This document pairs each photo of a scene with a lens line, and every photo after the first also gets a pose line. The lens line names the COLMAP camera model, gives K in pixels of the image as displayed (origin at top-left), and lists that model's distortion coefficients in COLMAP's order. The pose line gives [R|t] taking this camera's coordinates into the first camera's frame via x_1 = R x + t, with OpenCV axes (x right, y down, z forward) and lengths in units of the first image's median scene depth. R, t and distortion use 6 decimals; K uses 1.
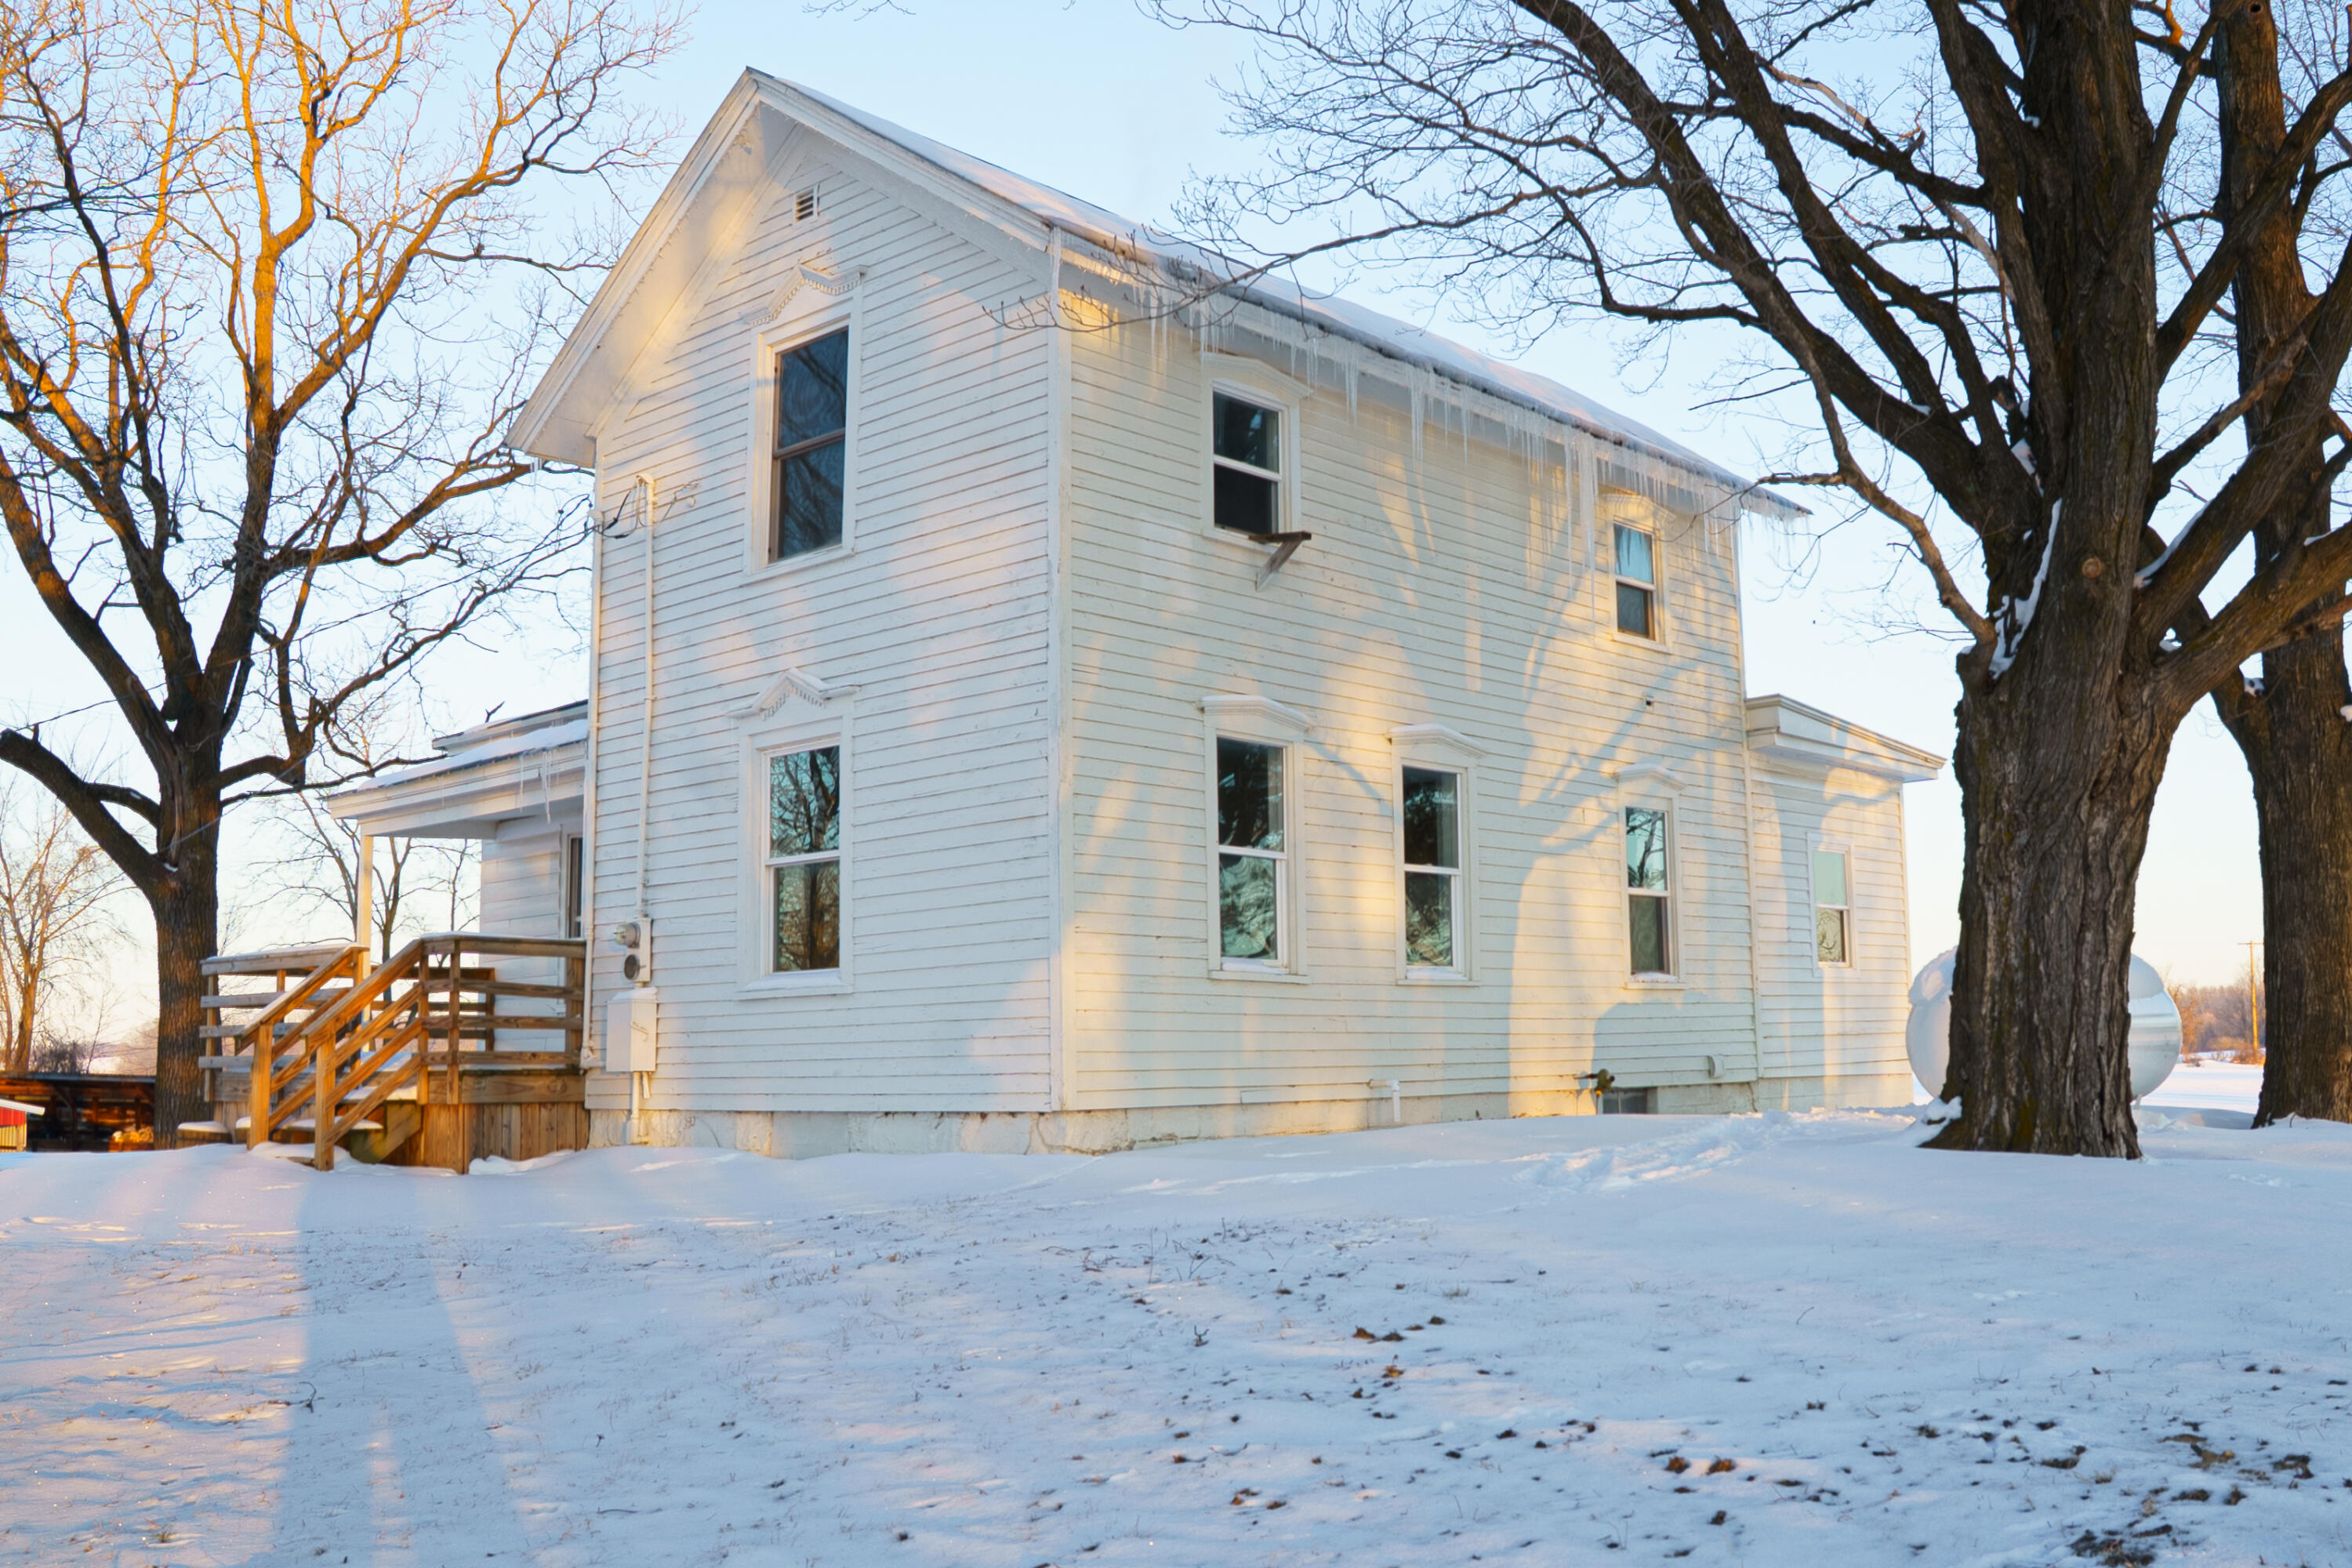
lens RADIAL K [[2156.6, 0, 1176.0], [0, 2156.6, 784.0], [0, 0, 1]] dist [-0.109971, -0.000728]
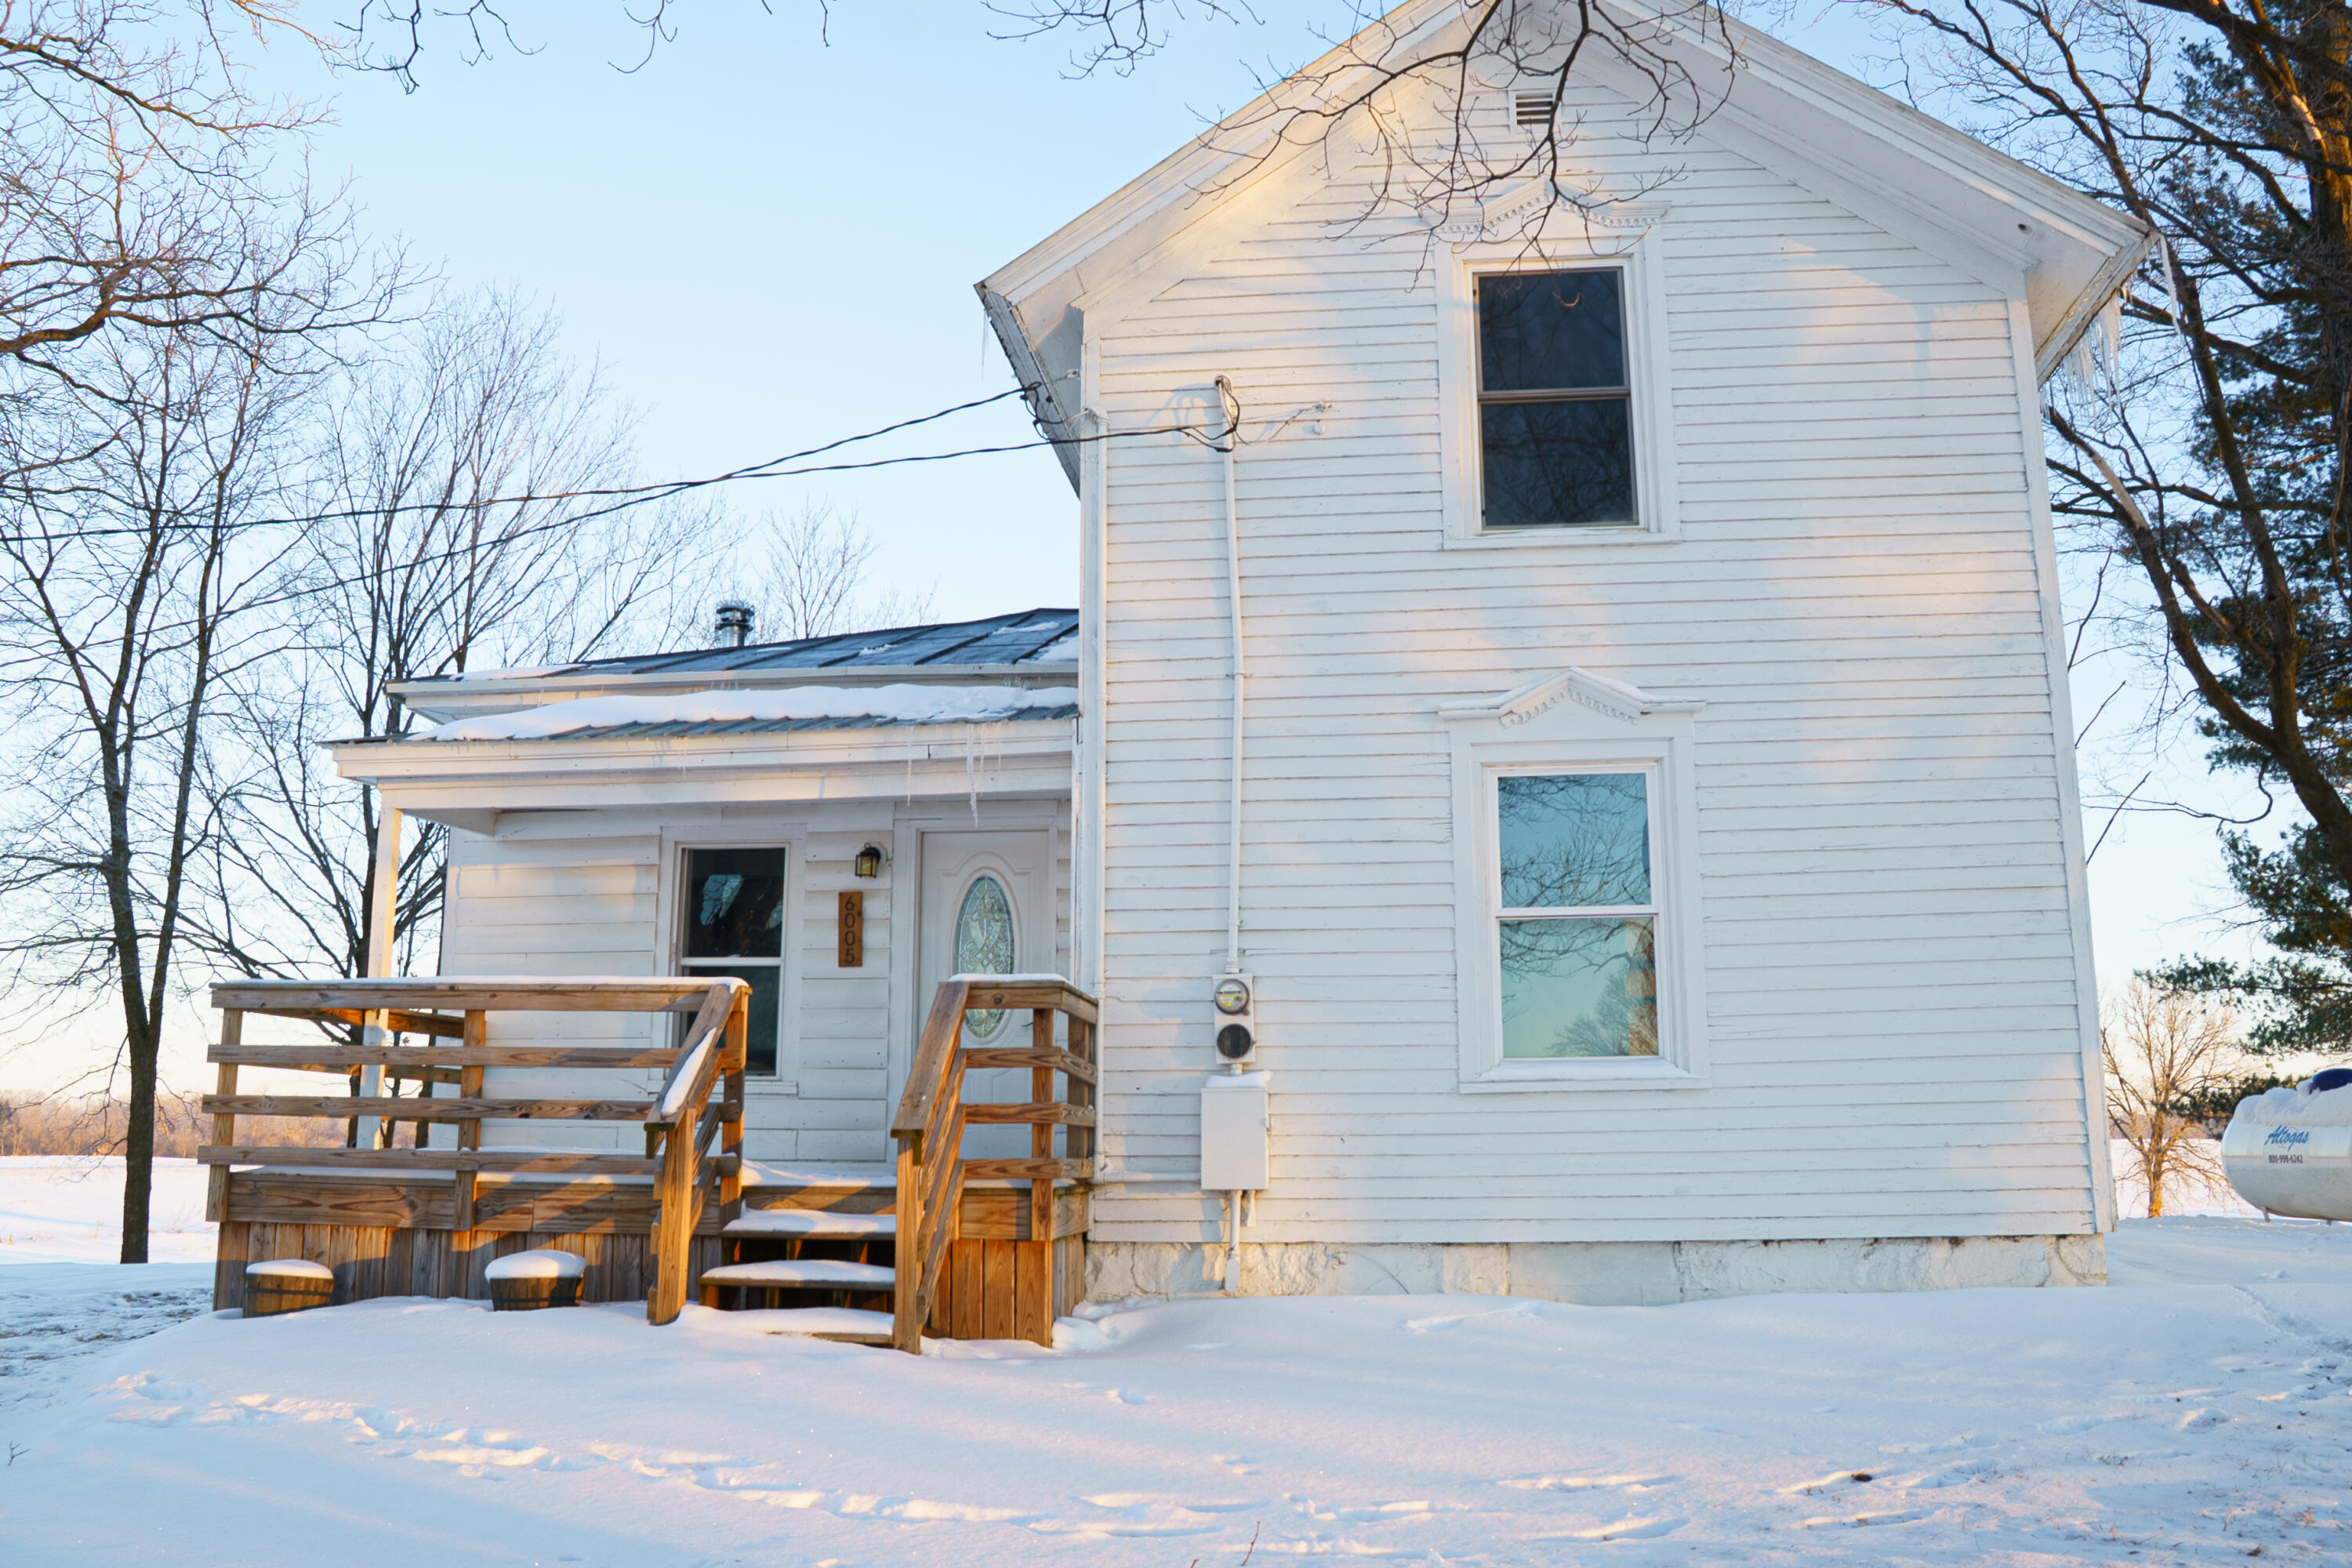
lens RADIAL K [[1851.1, 0, 1176.0], [0, 1851.1, 784.0], [0, 0, 1]] dist [-0.078357, 0.001610]
pose [[0.805419, 0.128312, 0.578650, -0.728435], [-0.087102, 0.991310, -0.098579, 0.072019], [-0.586270, 0.028996, 0.809596, 0.582348]]
